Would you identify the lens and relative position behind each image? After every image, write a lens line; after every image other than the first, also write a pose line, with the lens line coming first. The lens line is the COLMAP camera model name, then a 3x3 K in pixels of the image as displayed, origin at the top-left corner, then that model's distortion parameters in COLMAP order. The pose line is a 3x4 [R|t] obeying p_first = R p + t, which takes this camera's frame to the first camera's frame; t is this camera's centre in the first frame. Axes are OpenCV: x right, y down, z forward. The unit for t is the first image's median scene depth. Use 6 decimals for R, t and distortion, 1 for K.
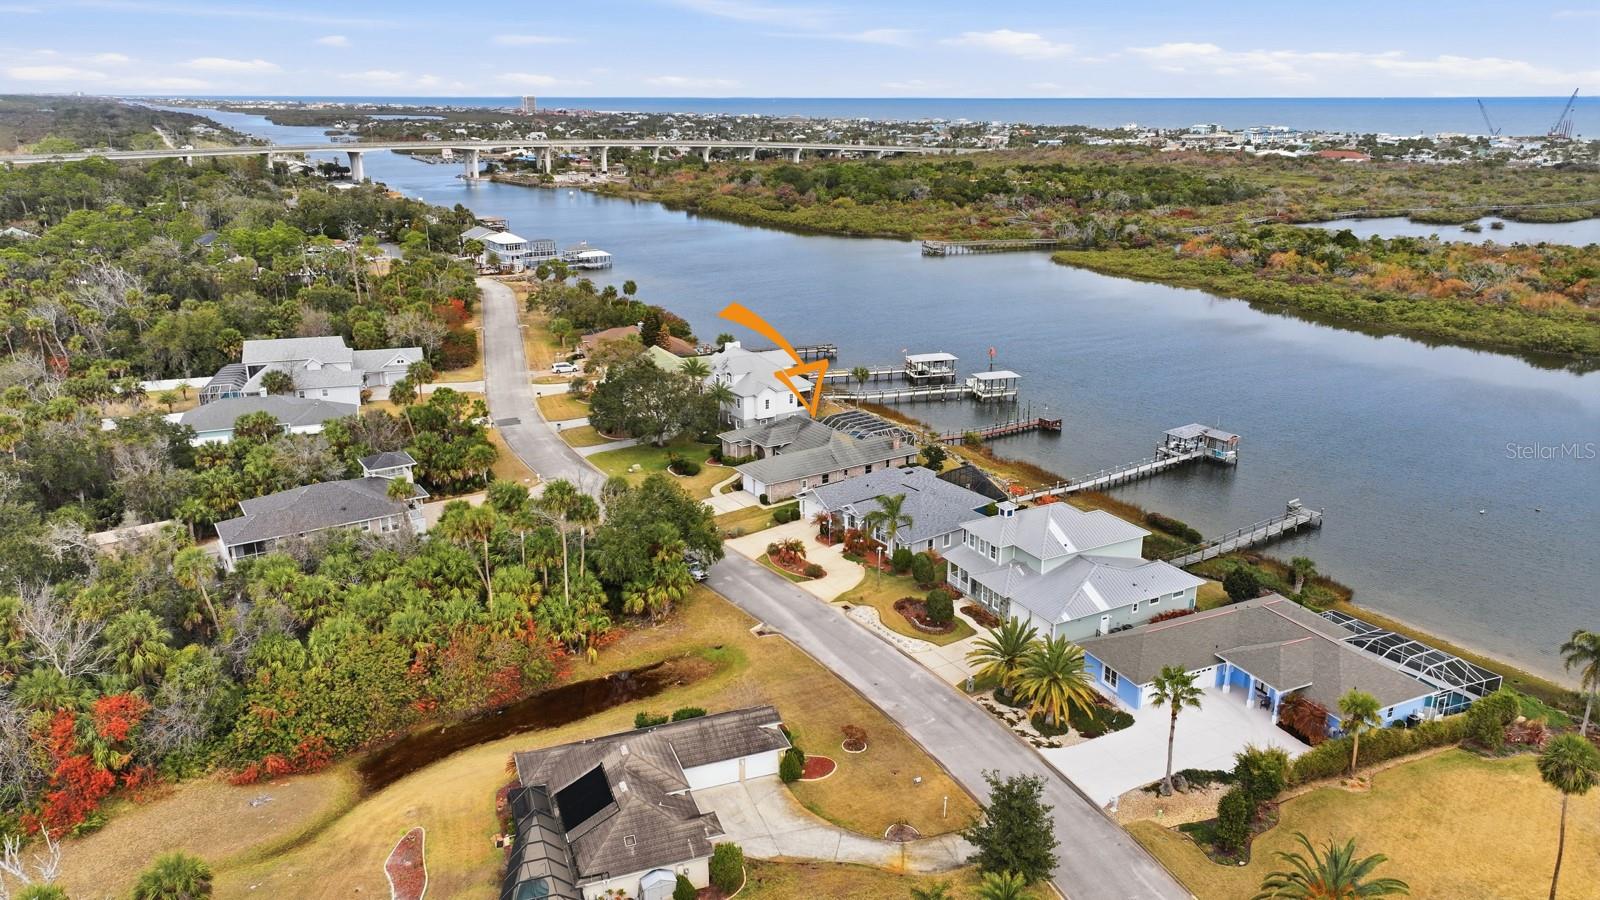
lens RADIAL K [[1158.7, 0, 797.0], [0, 1158.7, 459.5], [0, 0, 1]] dist [0.002429, 0.008499]
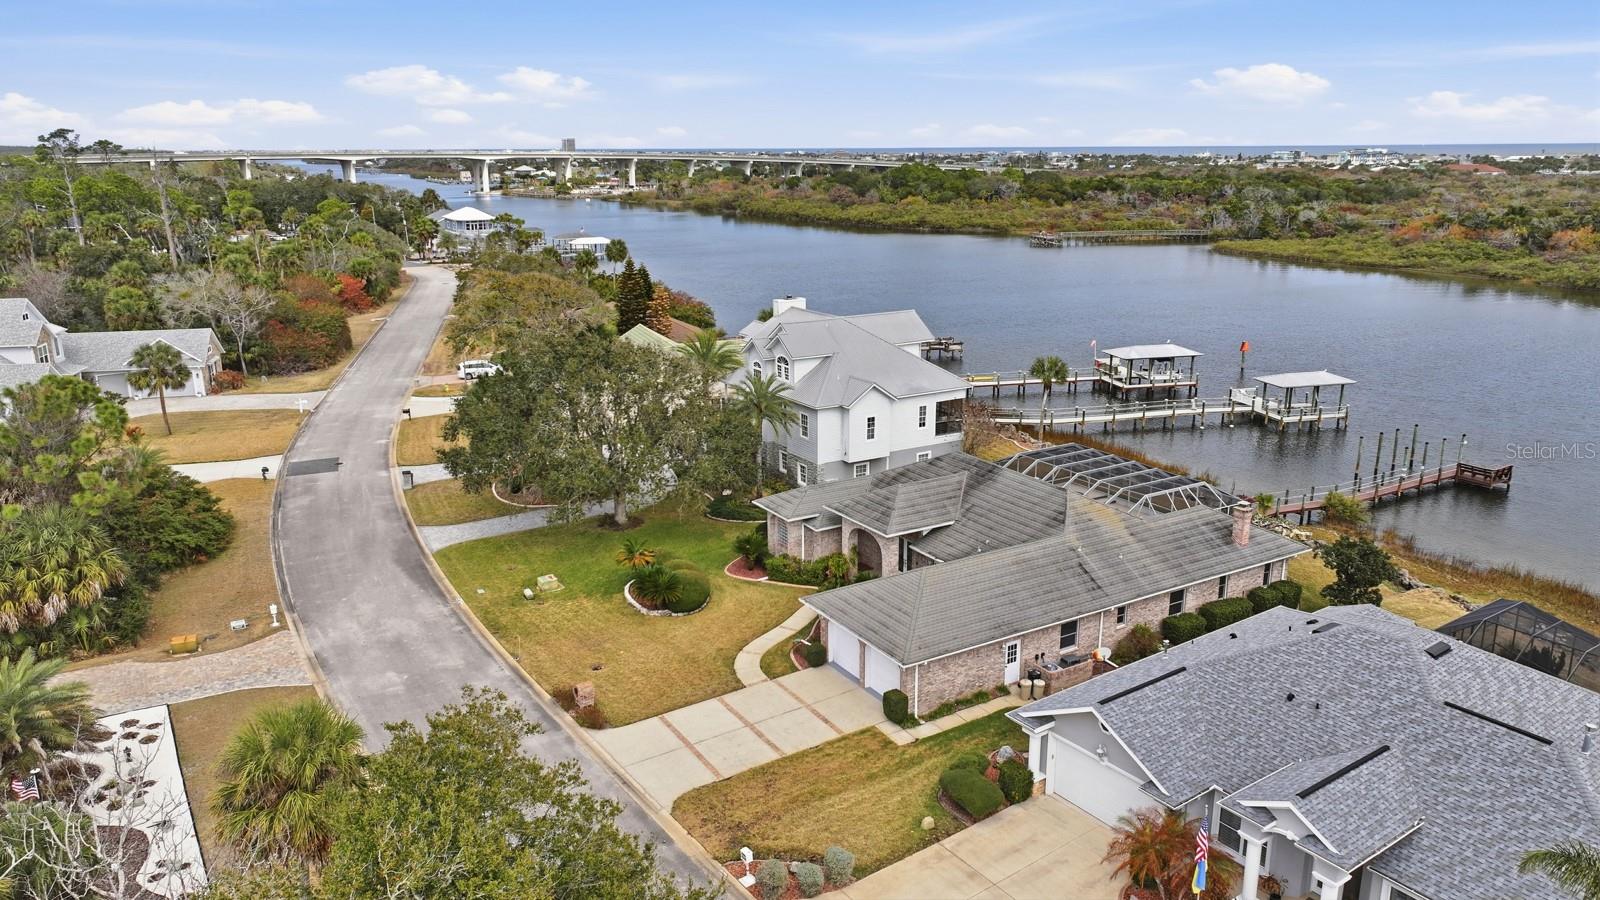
lens RADIAL K [[1158.7, 0, 796.7], [0, 1158.7, 451.7], [0, 0, 1]] dist [0.002429, 0.008499]
pose [[0.999369, 0.003742, -0.035313, -0.030486], [-0.005444, 0.998821, -0.048231, -0.014263], [0.035091, 0.048393, 0.998212, 0.454801]]
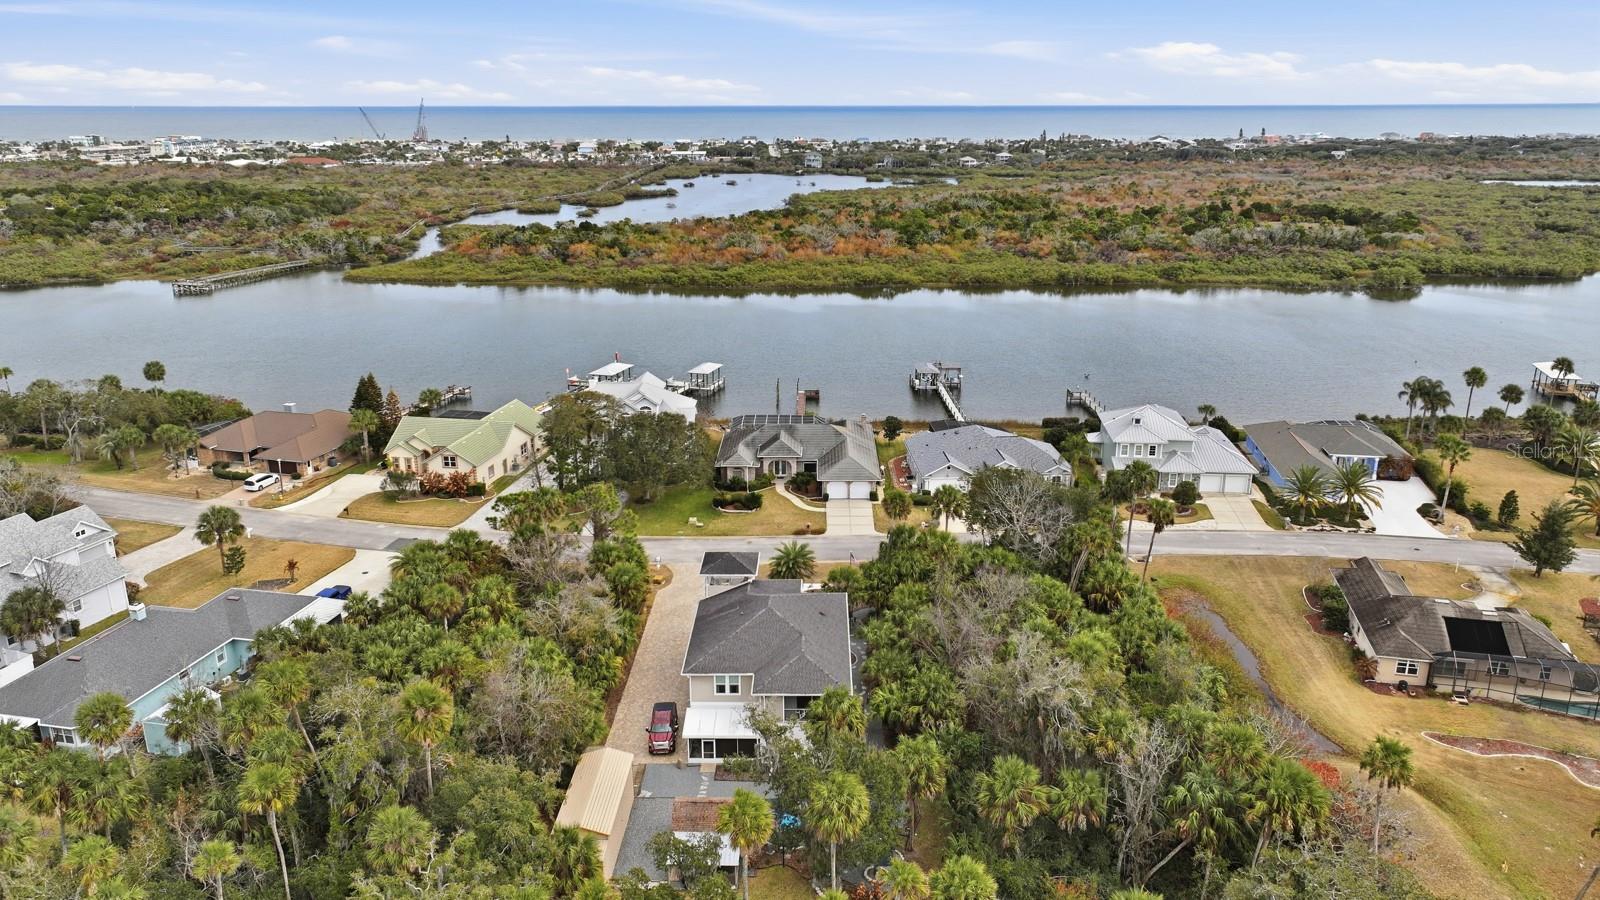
lens RADIAL K [[1158.7, 0, 801.8], [0, 1158.7, 444.9], [0, 0, 1]] dist [0.002429, 0.008499]
pose [[0.531187, -0.240777, 0.812322, -0.586737], [0.256148, 0.959541, 0.116915, -0.096051], [-0.807606, 0.145971, 0.571371, 0.308388]]
